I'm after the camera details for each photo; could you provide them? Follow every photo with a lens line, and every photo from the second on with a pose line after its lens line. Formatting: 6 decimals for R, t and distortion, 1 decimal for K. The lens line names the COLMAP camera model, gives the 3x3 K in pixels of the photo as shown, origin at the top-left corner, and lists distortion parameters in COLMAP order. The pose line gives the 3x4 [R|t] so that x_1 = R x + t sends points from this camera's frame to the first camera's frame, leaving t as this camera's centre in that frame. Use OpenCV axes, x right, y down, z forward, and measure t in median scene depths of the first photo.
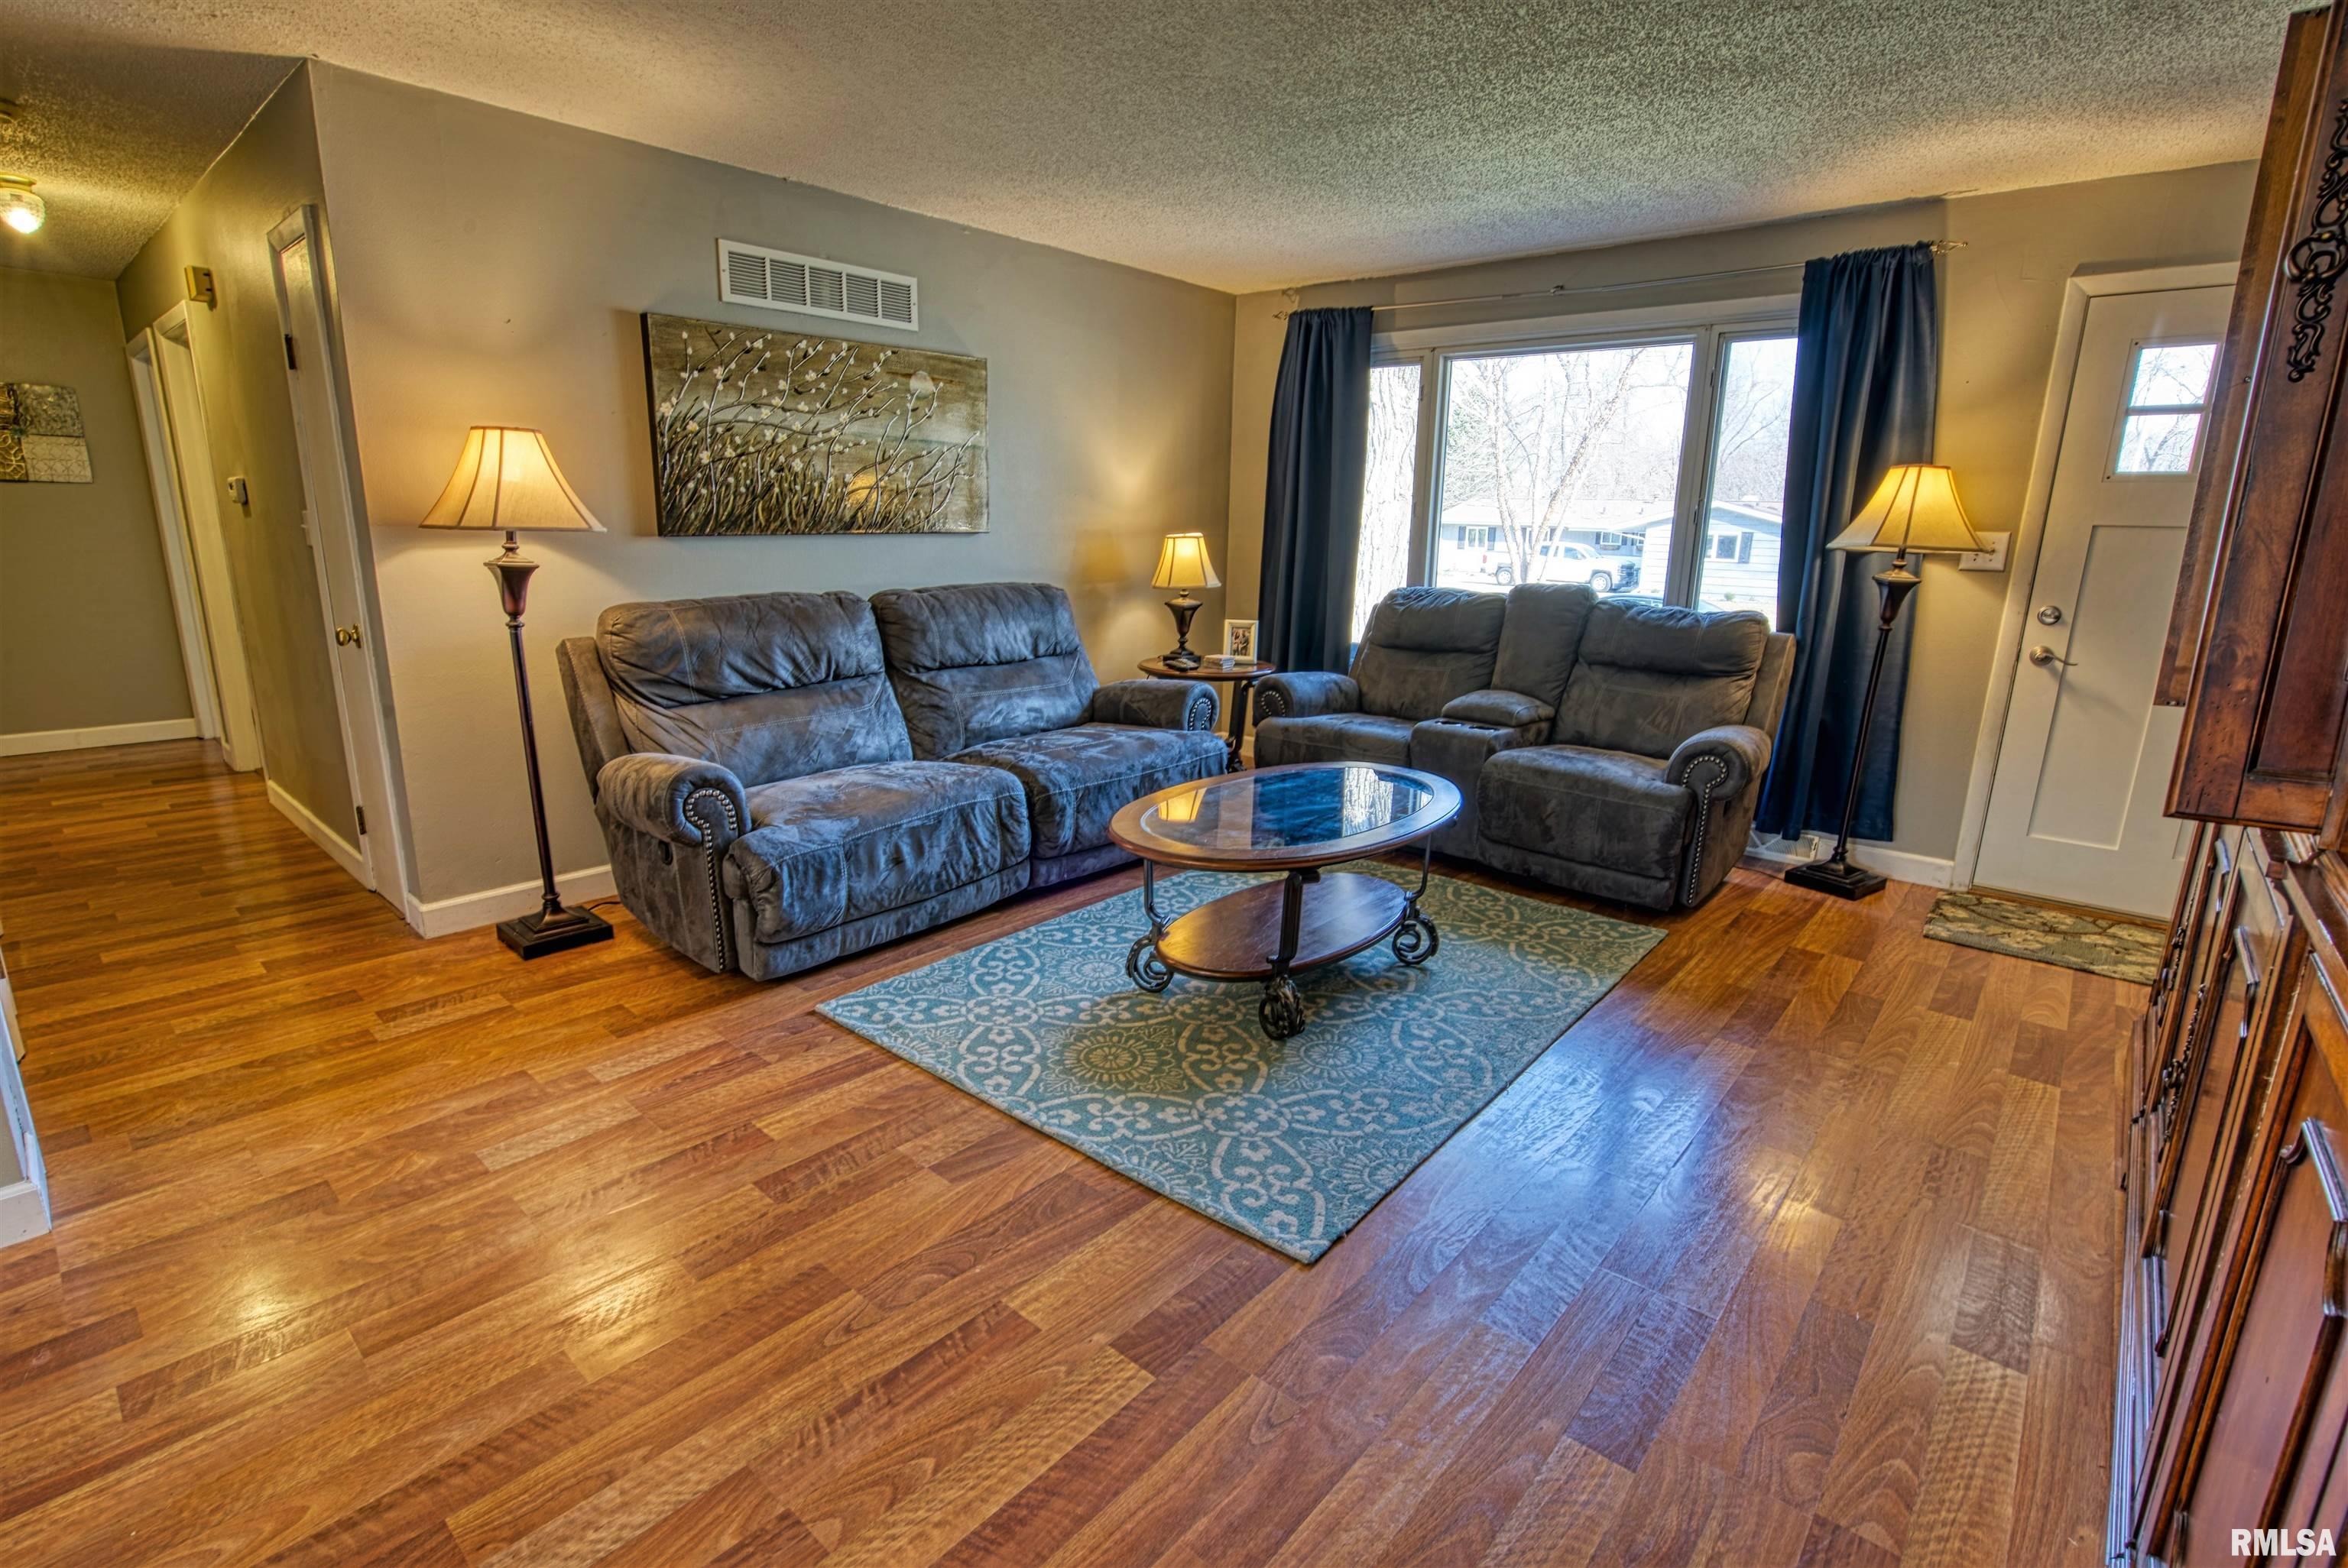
lens RADIAL K [[1085.9, 0, 1167.8], [0, 1085.9, 787.0], [0, 0, 1]] dist [-0.074846, 0.040644]
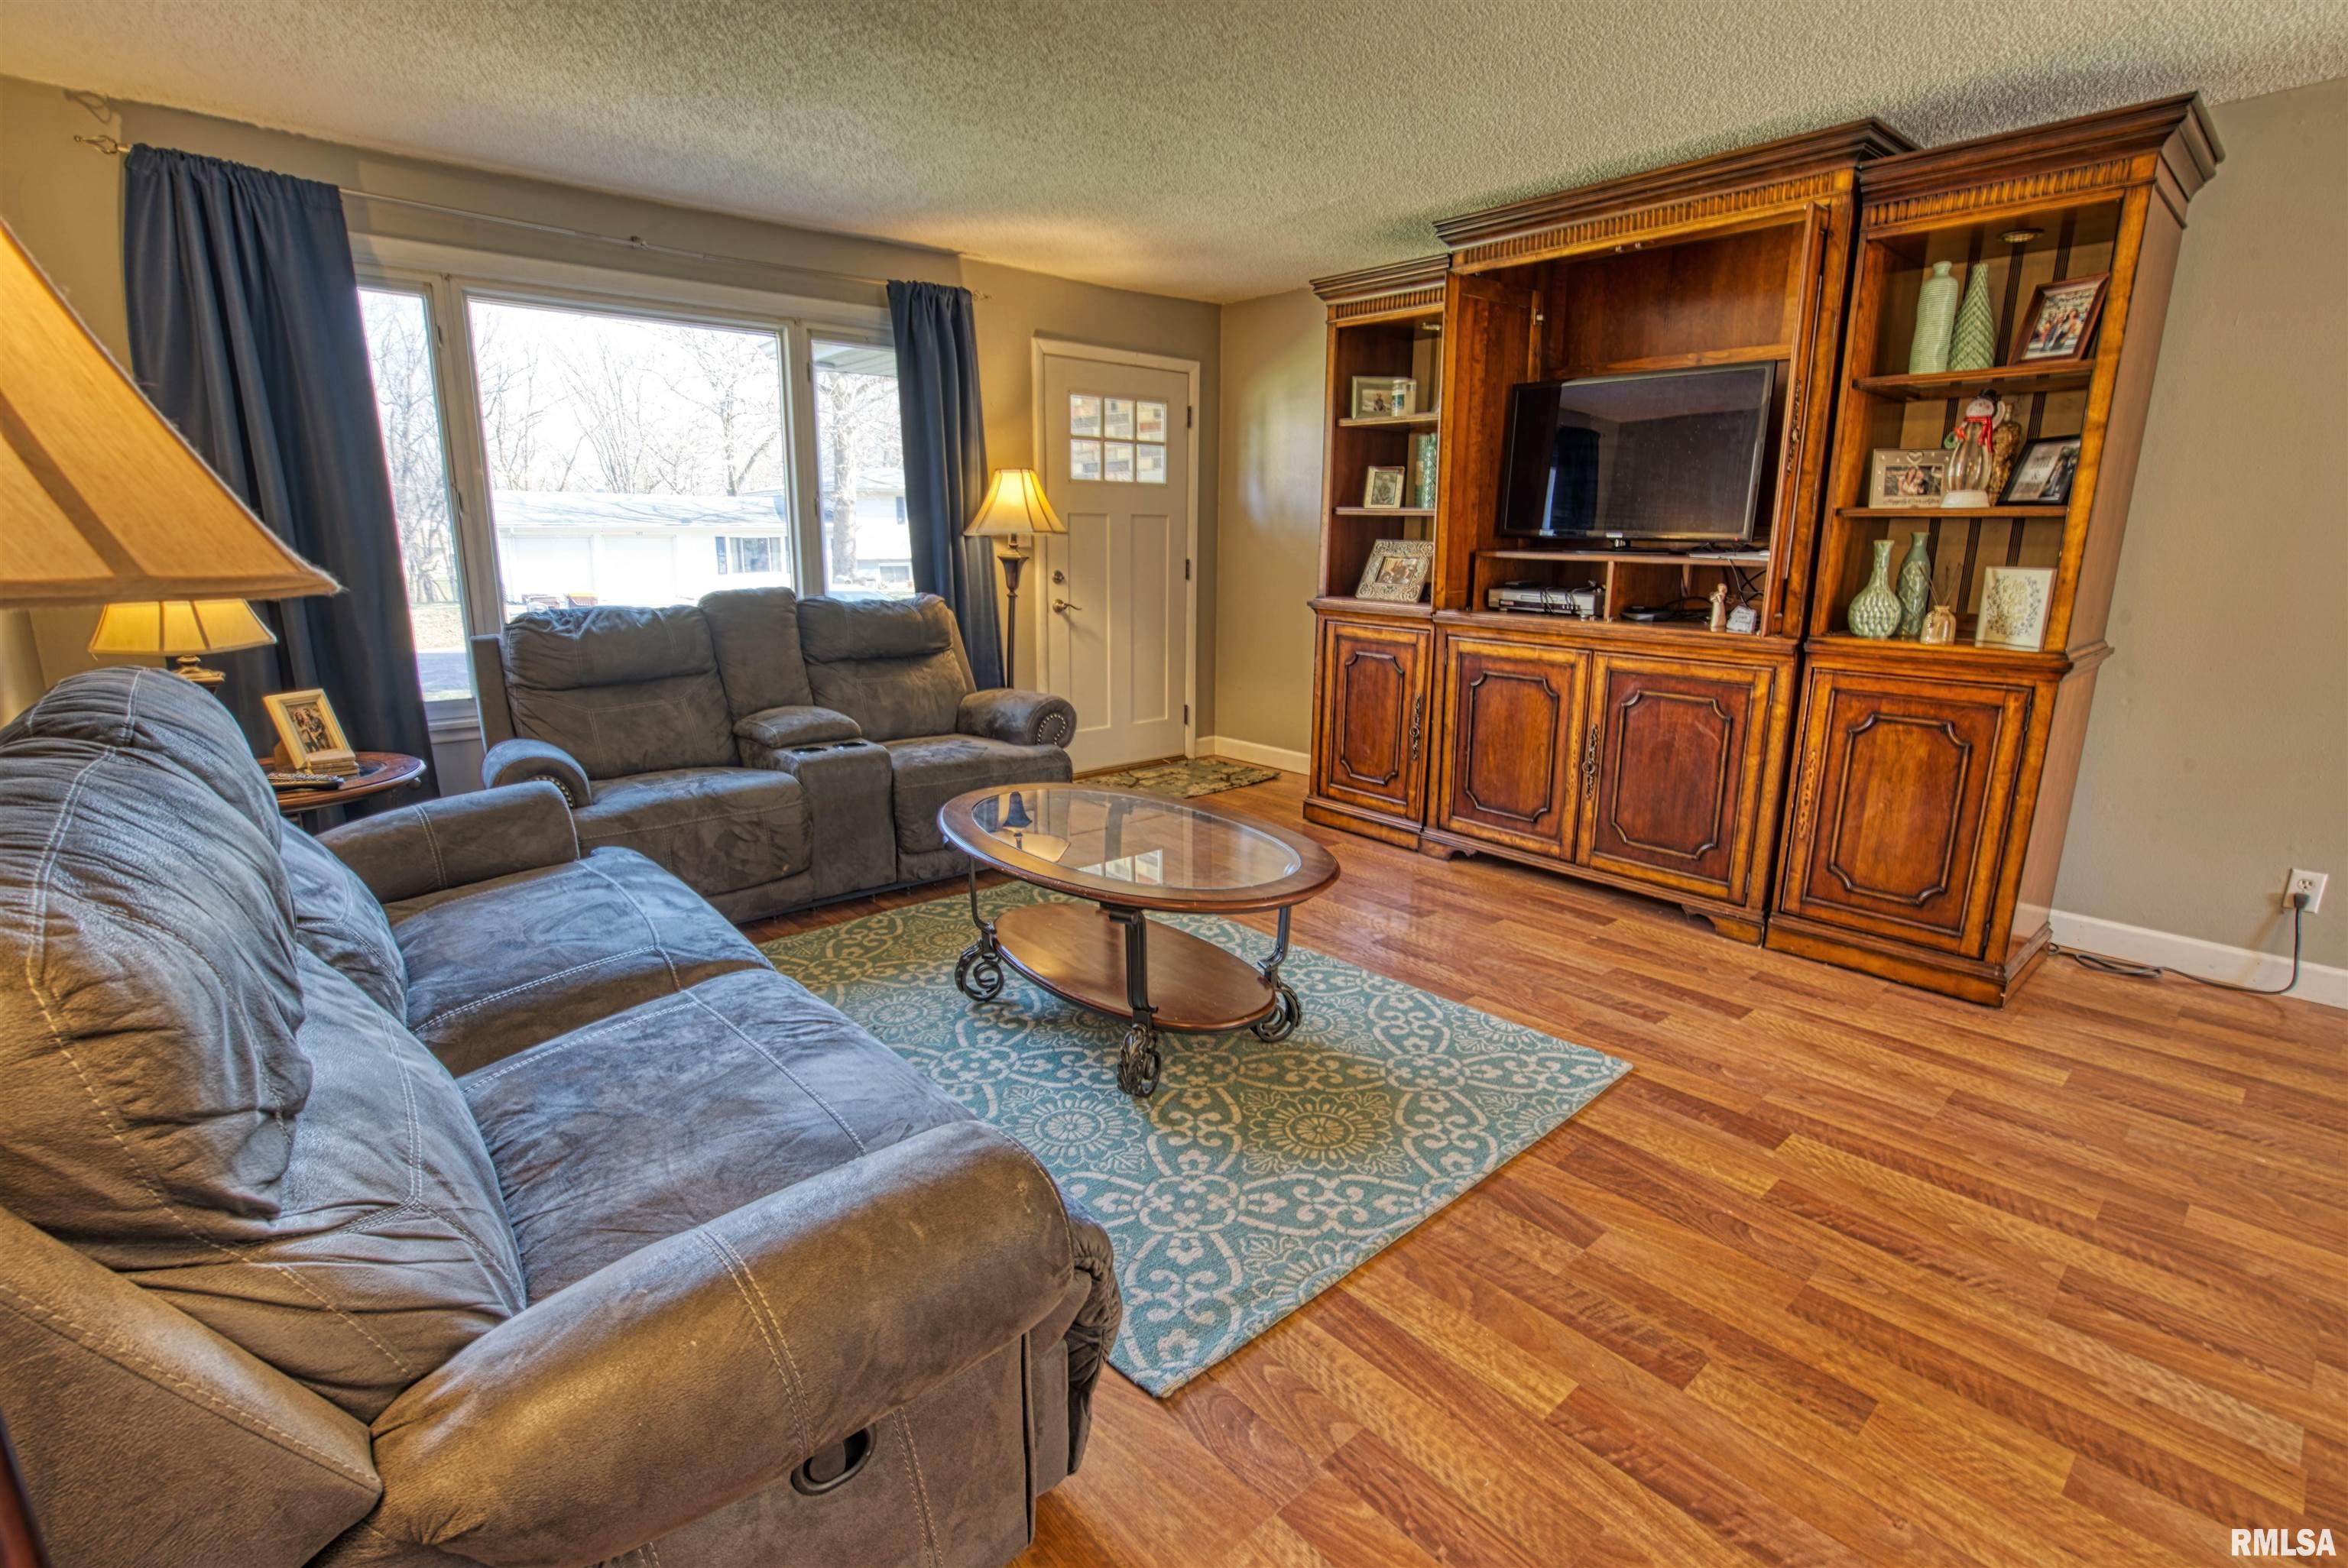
lens RADIAL K [[1085.9, 0, 1167.8], [0, 1085.9, 787.0], [0, 0, 1]] dist [-0.074846, 0.040644]
pose [[0.137236, -0.243008, 0.960267, -0.591202], [0.229418, 0.950878, 0.207844, -0.160330], [-0.963605, 0.191779, 0.186245, 0.625840]]
